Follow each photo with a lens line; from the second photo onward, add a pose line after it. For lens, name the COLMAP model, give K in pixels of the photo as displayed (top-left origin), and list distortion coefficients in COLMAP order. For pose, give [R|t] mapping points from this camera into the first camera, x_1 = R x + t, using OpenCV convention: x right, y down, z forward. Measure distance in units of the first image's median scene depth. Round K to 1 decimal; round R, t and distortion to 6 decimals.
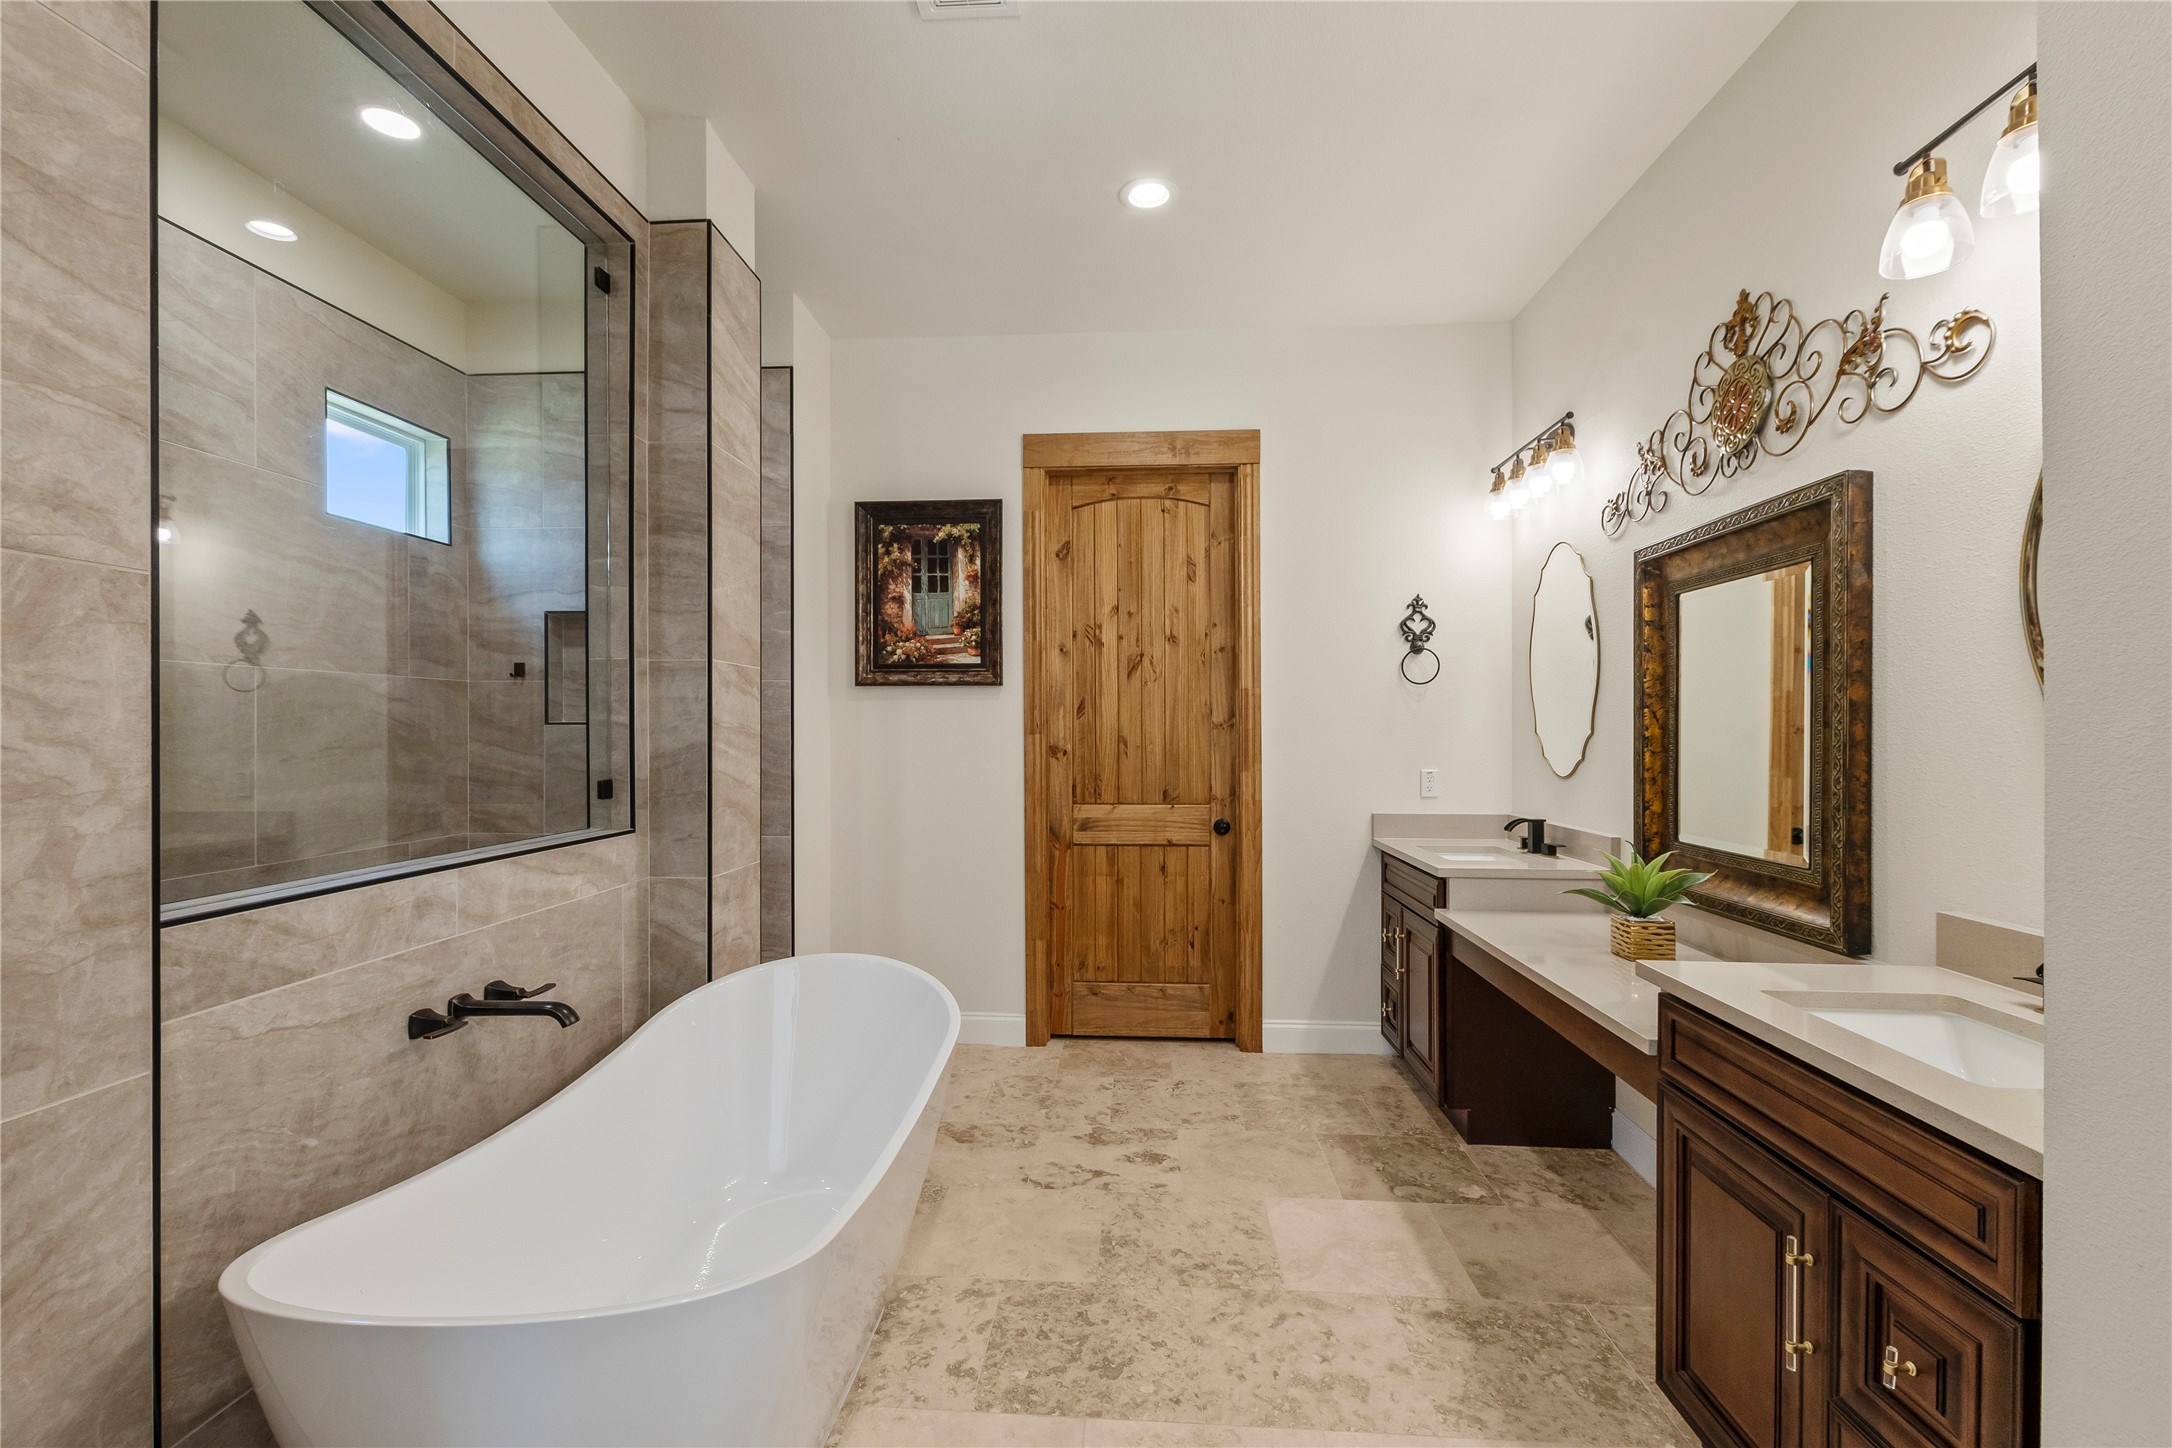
lens RADIAL K [[936.1, 0, 1058.3], [0, 936.1, 730.9], [0, 0, 1]] dist [0.007760, -0.004810]
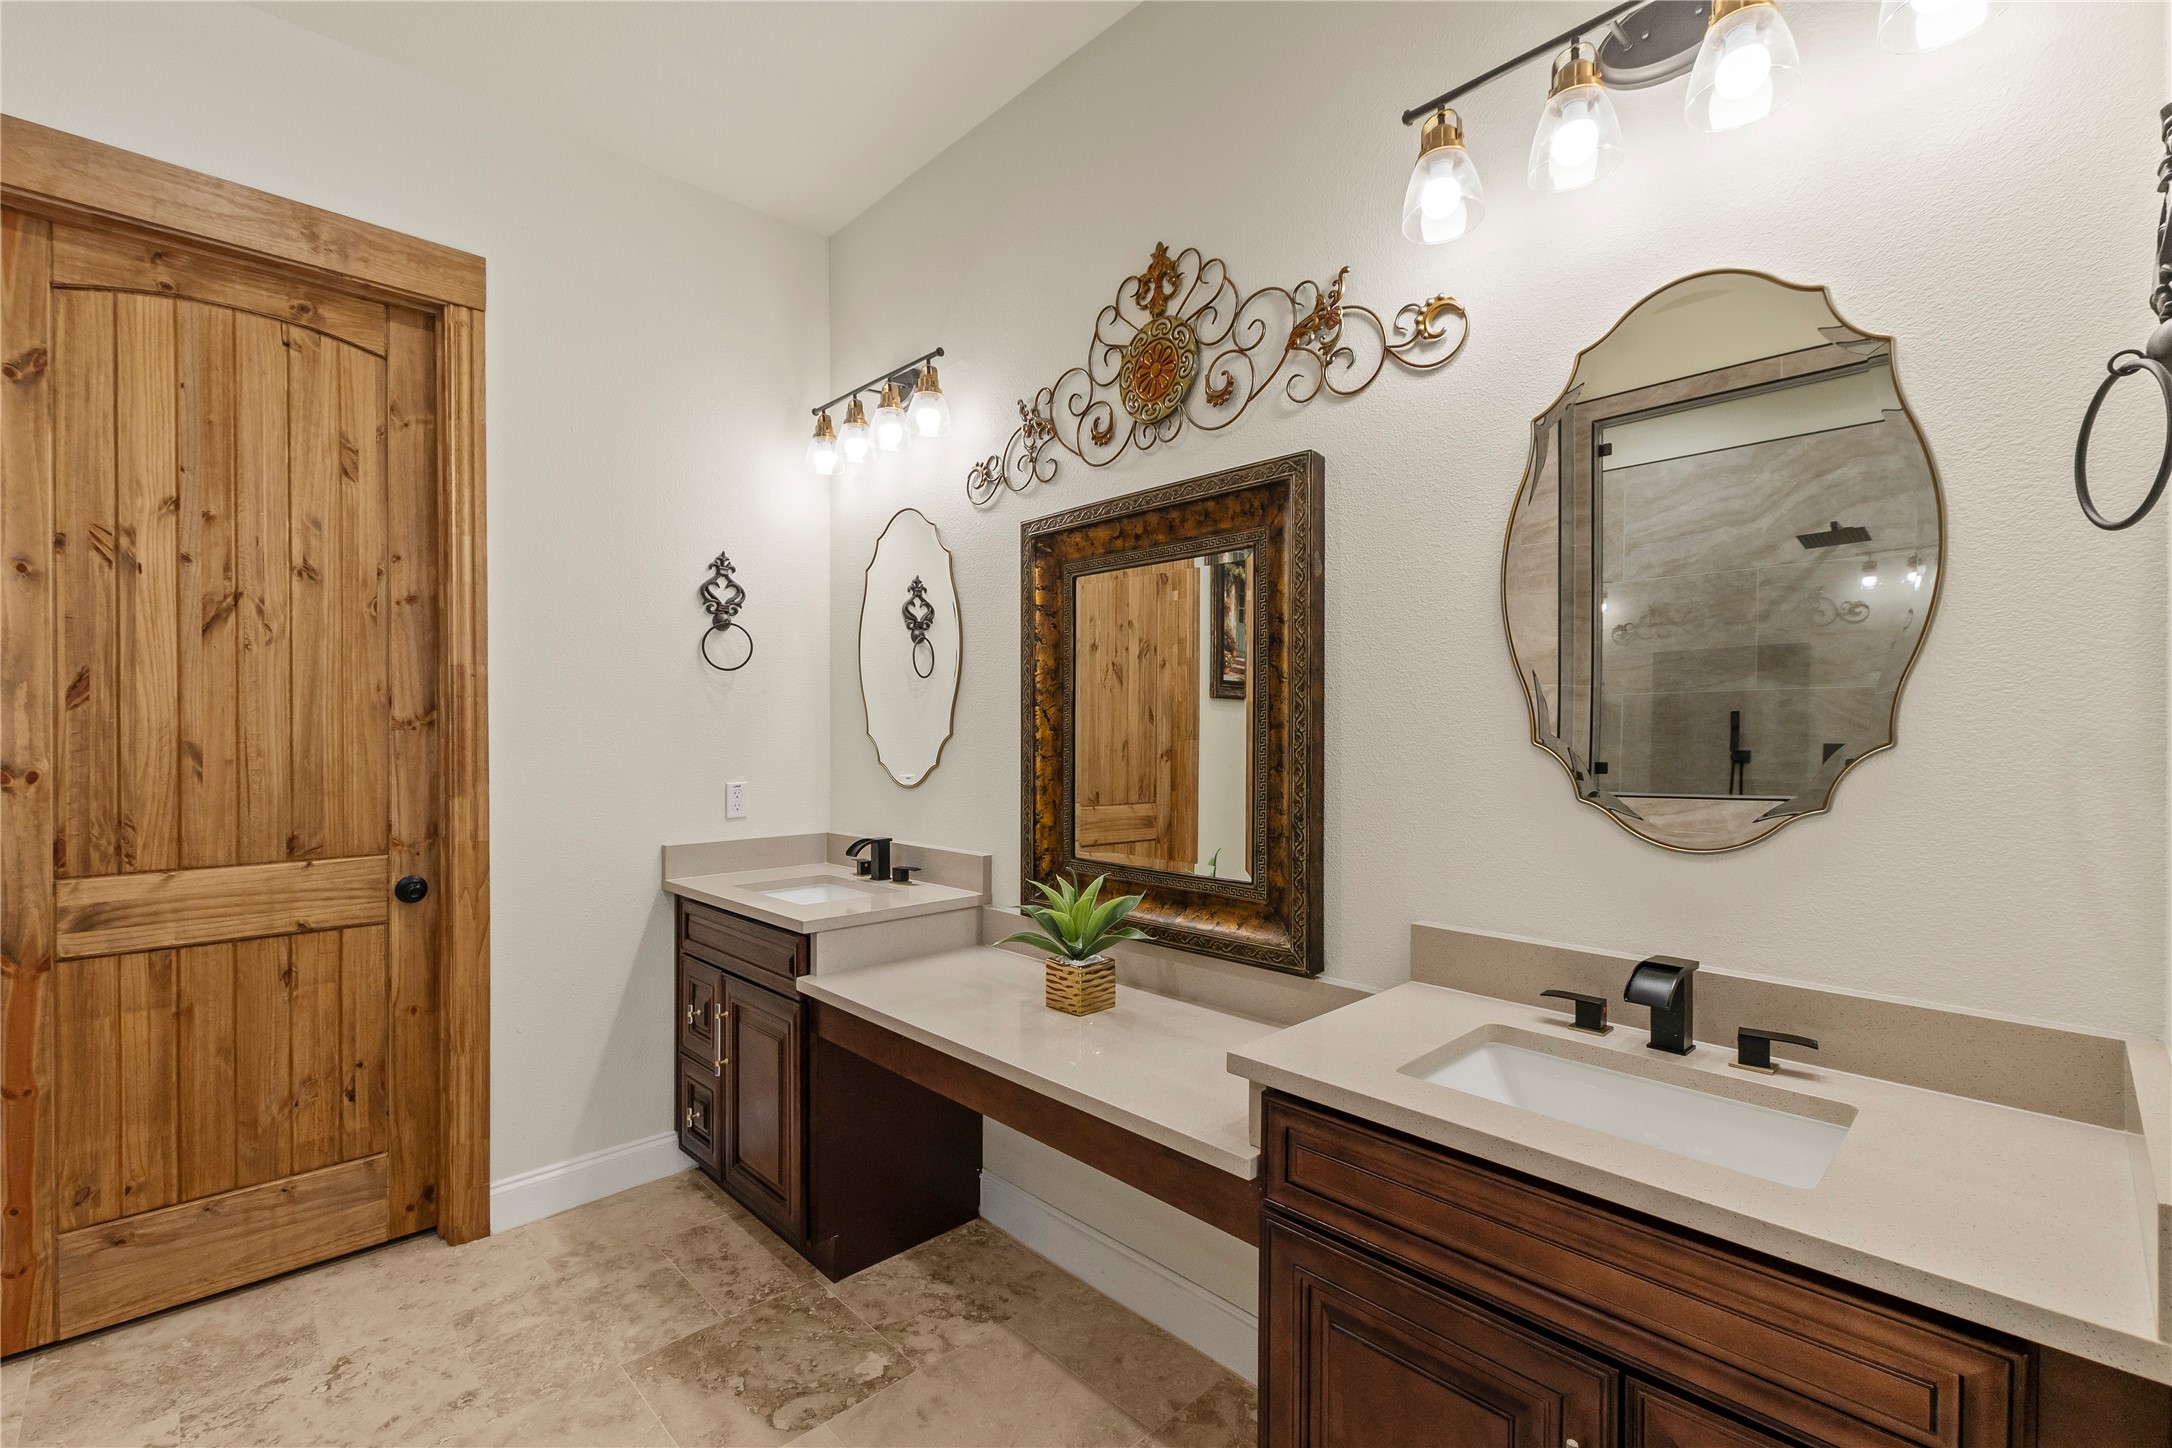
lens RADIAL K [[936.1, 0, 1058.3], [0, 936.1, 730.9], [0, 0, 1]] dist [0.007760, -0.004810]
pose [[0.661919, -0.001444, 0.749574, -0.006012], [0.000286, 0.999999, 0.001674, -0.002114], [-0.749575, -0.000893, 0.661919, 0.308527]]
